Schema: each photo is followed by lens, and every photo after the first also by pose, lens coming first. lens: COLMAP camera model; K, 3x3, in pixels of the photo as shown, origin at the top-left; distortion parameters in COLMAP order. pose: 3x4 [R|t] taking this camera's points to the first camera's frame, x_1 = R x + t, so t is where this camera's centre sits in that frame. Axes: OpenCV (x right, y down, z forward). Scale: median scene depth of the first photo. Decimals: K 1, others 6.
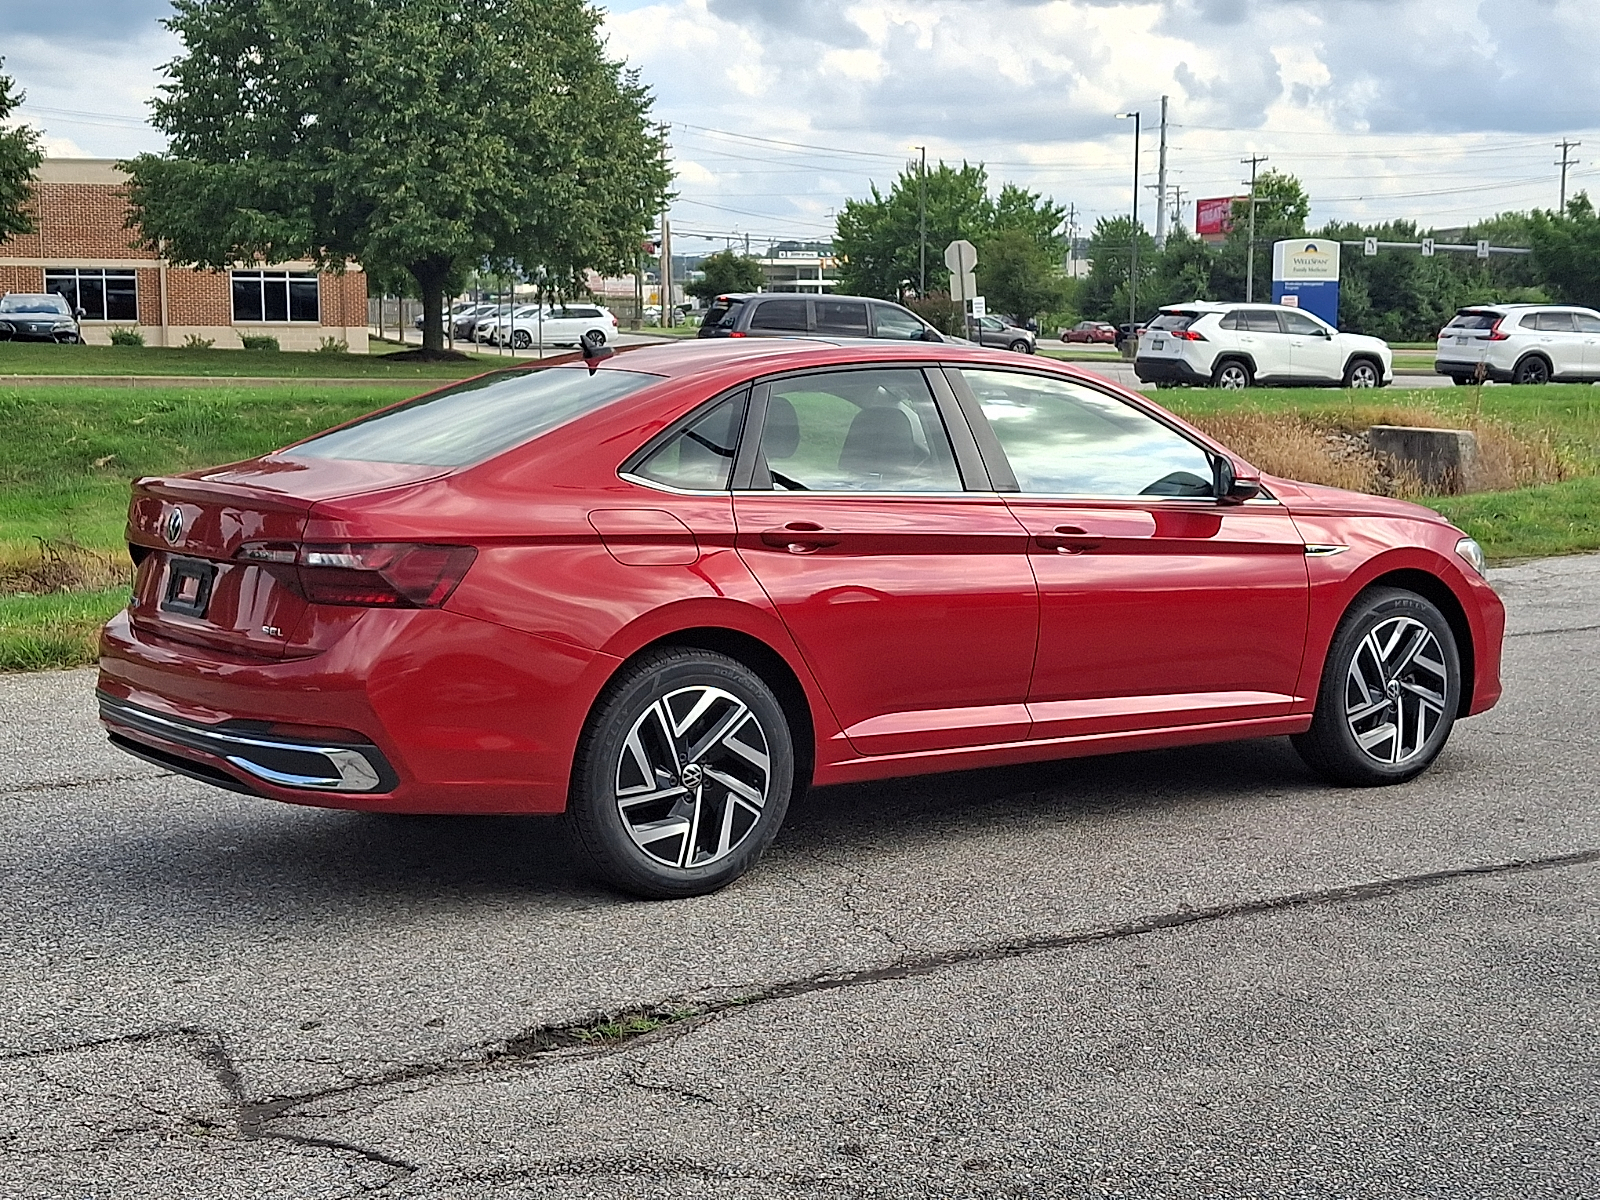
lens RADIAL K [[2279.8, 0, 808.2], [0, 2279.8, 608.4], [0, 0, 1]] dist [0.221388, -0.660515]
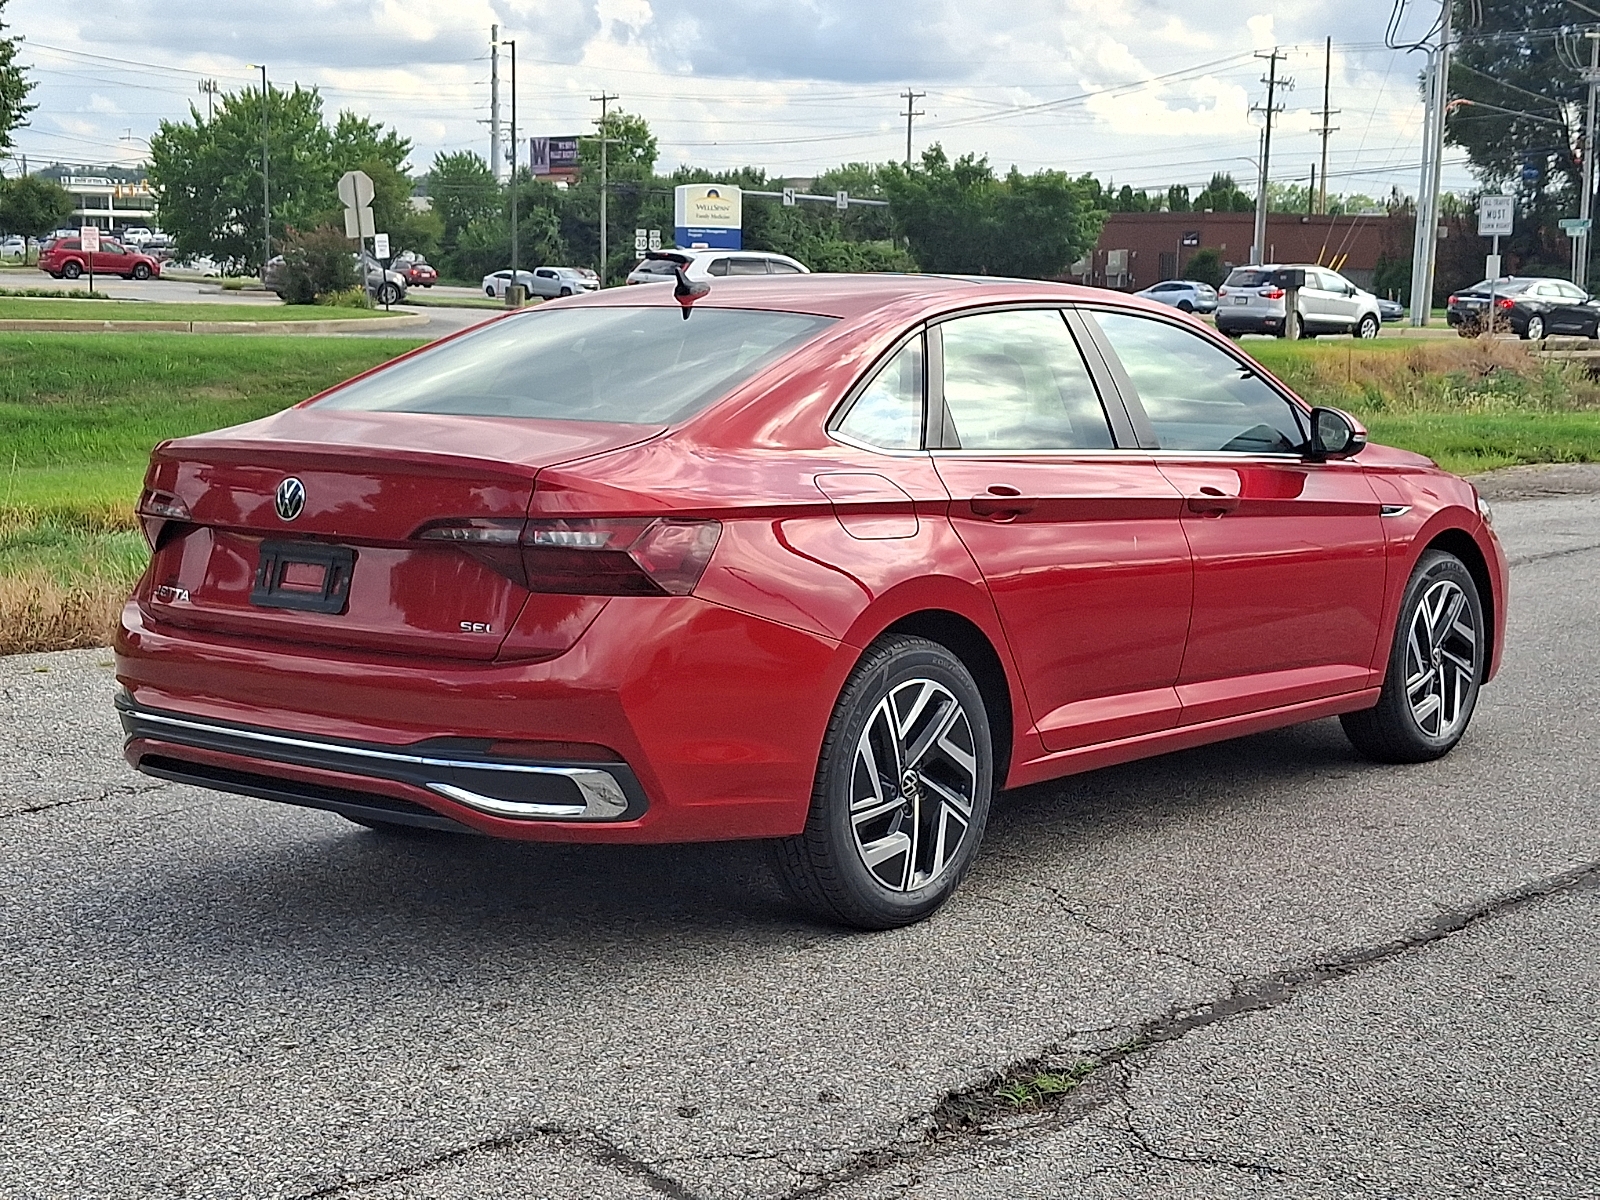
lens RADIAL K [[2444.6, 0, 800.0], [0, 2444.6, 600.0], [0, 0, 1]] dist [0.245440, -0.729835]
pose [[0.962818, -0.022527, 0.269211, -0.265567], [0.019729, 0.999720, 0.013093, -0.006712], [-0.269430, -0.007295, 0.962992, 0.100087]]
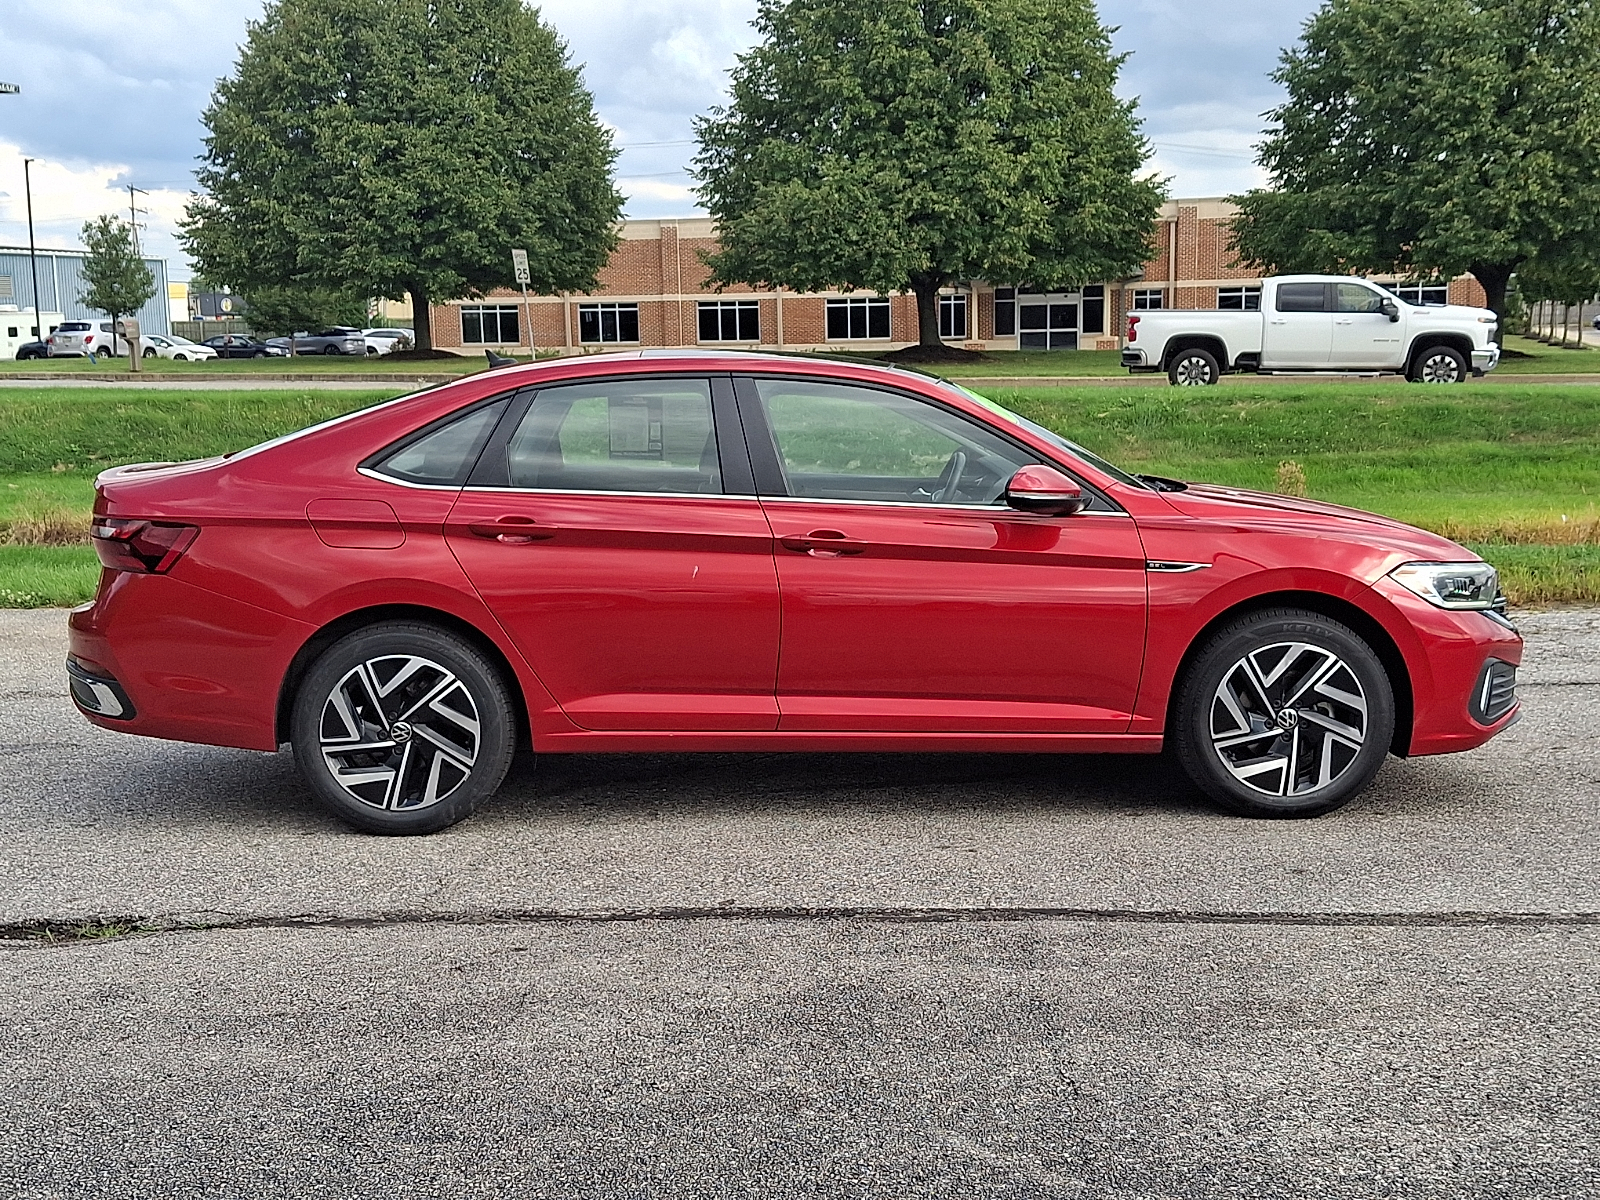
lens RADIAL K [[1911.0, 0, 799.9], [0, 1911.0, 555.1], [0, 0, 1]] dist [0.339587, -1.262969]
pose [[0.827880, 0.046230, -0.558997, 0.525997], [-0.049689, 0.998724, 0.009006, -0.028371], [0.558700, 0.020320, 0.829121, 0.230647]]
